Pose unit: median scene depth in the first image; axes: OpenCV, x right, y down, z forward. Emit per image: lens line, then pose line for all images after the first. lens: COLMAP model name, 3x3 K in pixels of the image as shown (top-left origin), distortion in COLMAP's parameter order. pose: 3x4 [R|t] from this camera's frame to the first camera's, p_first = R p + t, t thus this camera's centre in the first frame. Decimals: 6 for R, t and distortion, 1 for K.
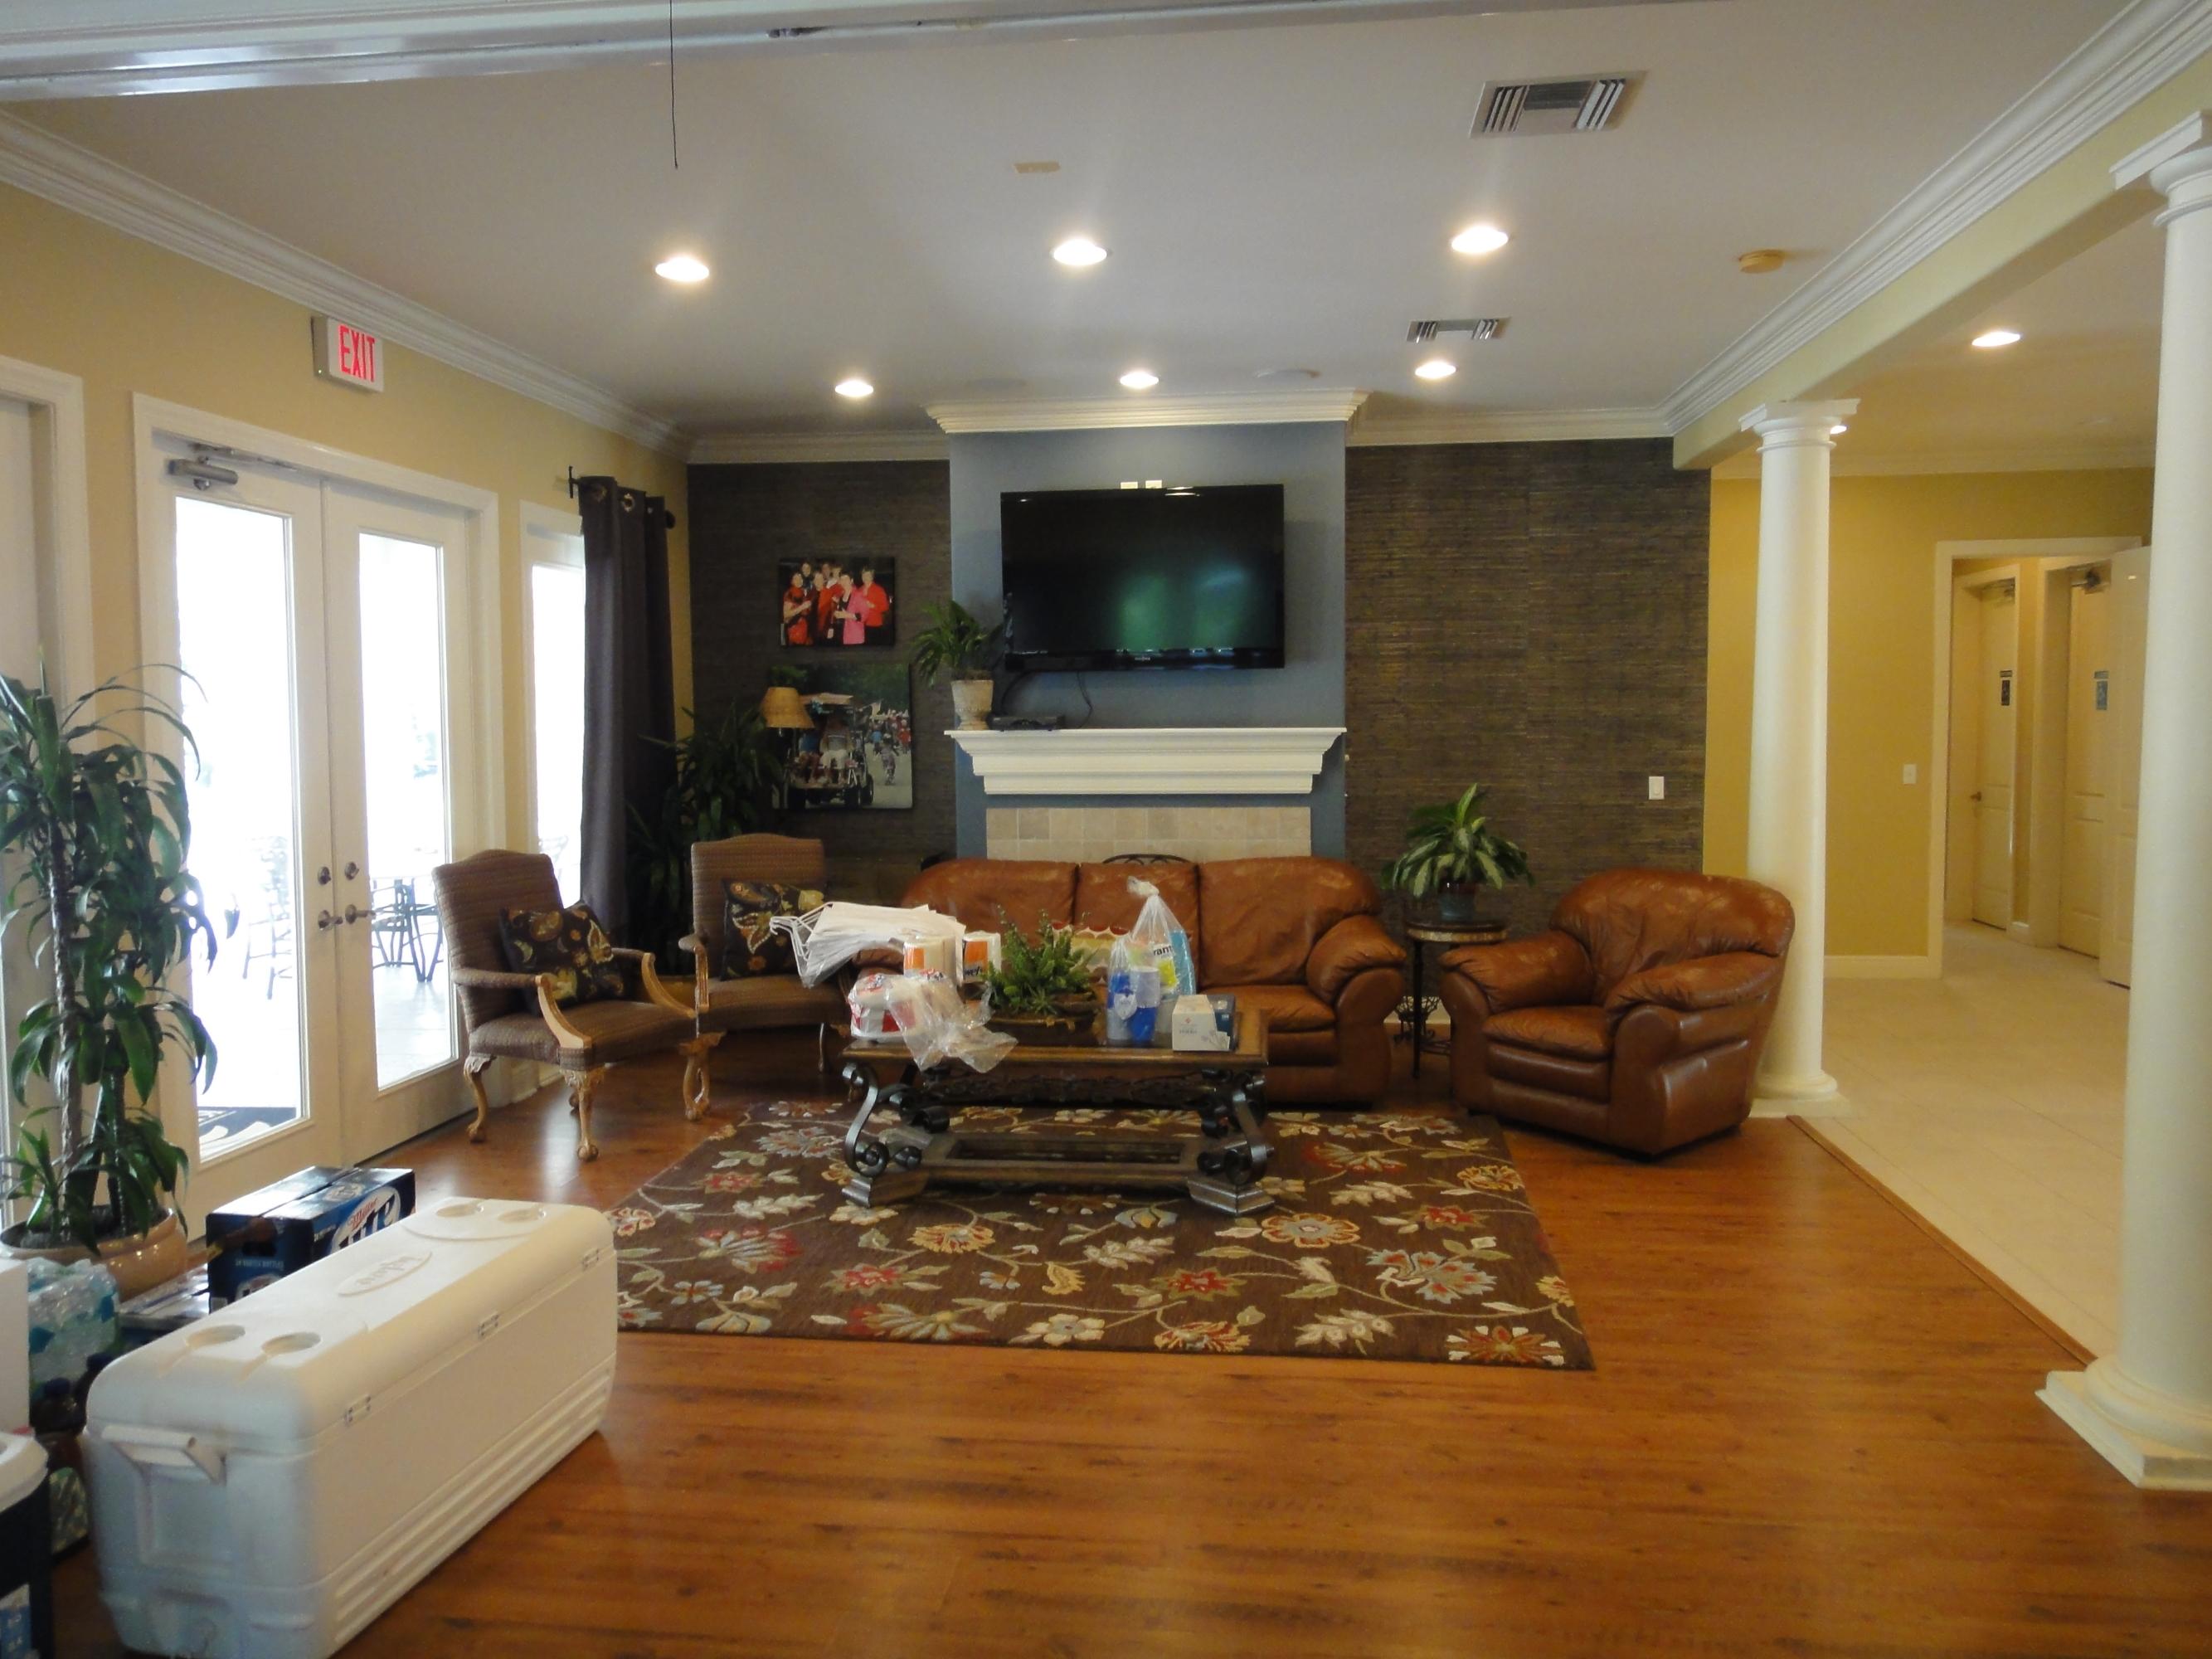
lens RADIAL K [[1553.7, 0, 1106.0], [0, 1553.7, 829.5], [0, 0, 1]] dist [-0.001605, -0.004934]
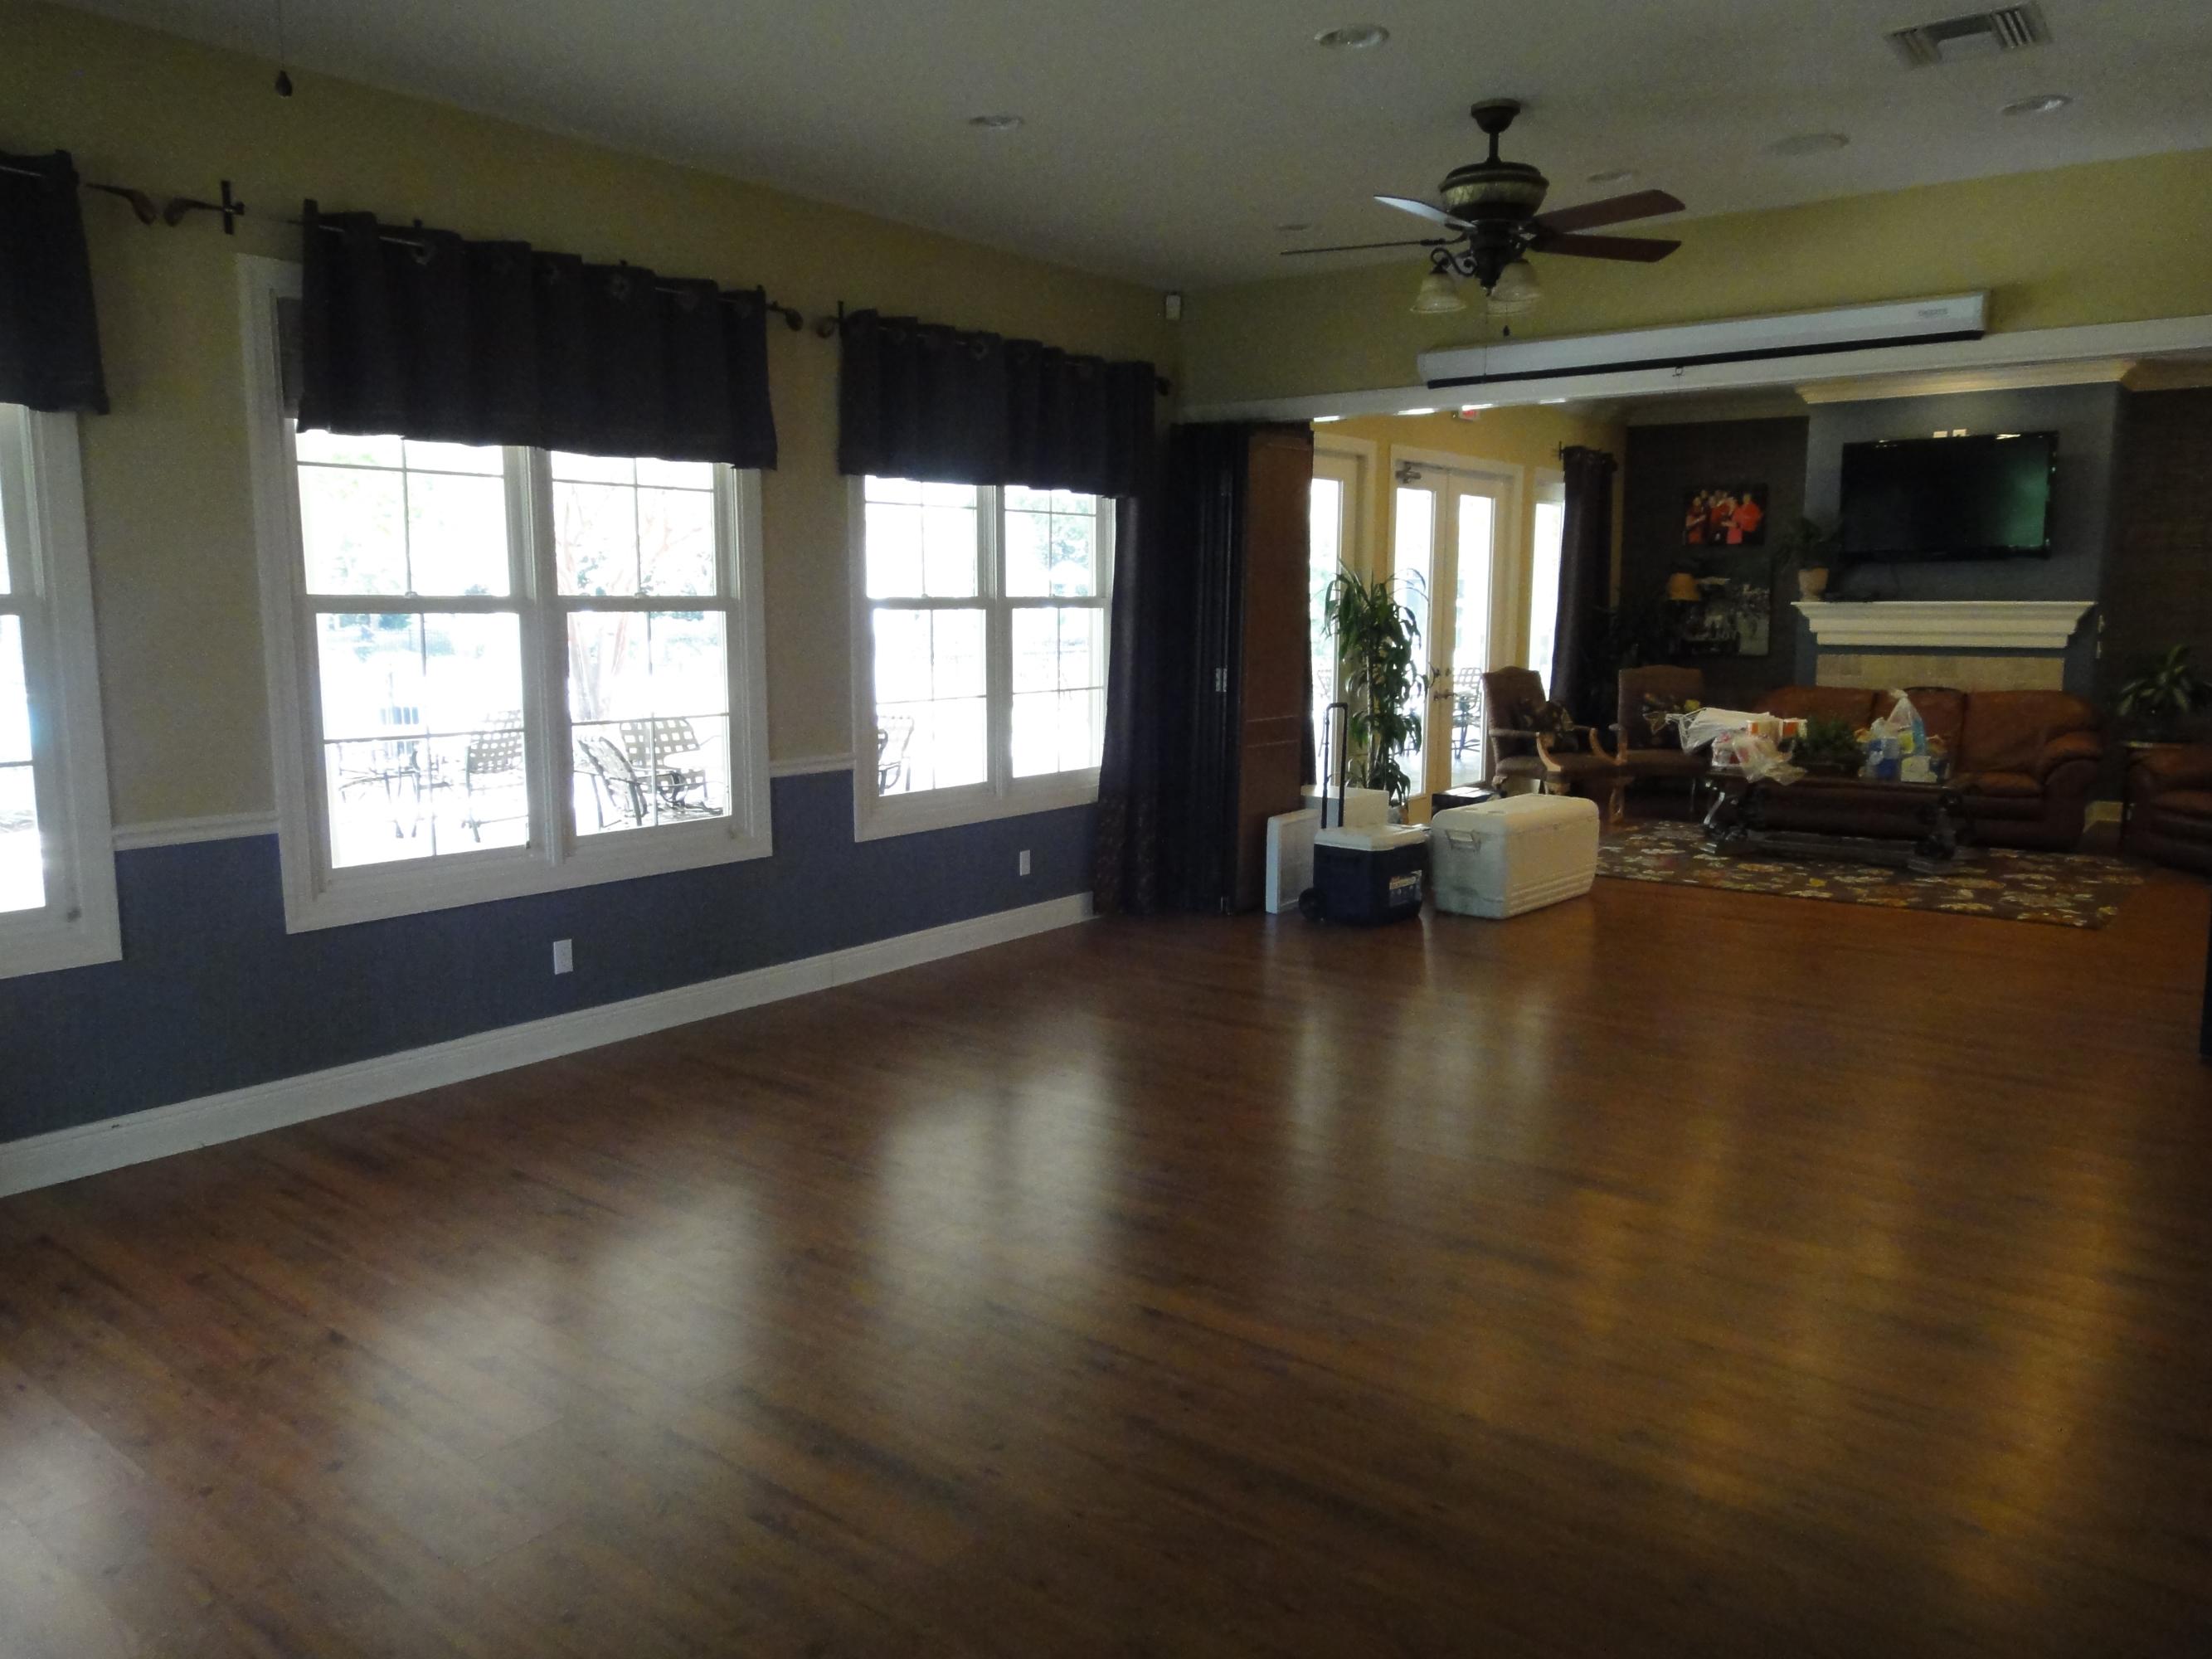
lens RADIAL K [[1553.7, 0, 1106.0], [0, 1553.7, 829.5], [0, 0, 1]] dist [-0.001605, -0.004934]
pose [[0.854871, 0.080237, -0.512599, 0.133371], [-0.039792, 0.995199, 0.089415, 0.054390], [0.517312, -0.056041, 0.853960, -0.737032]]
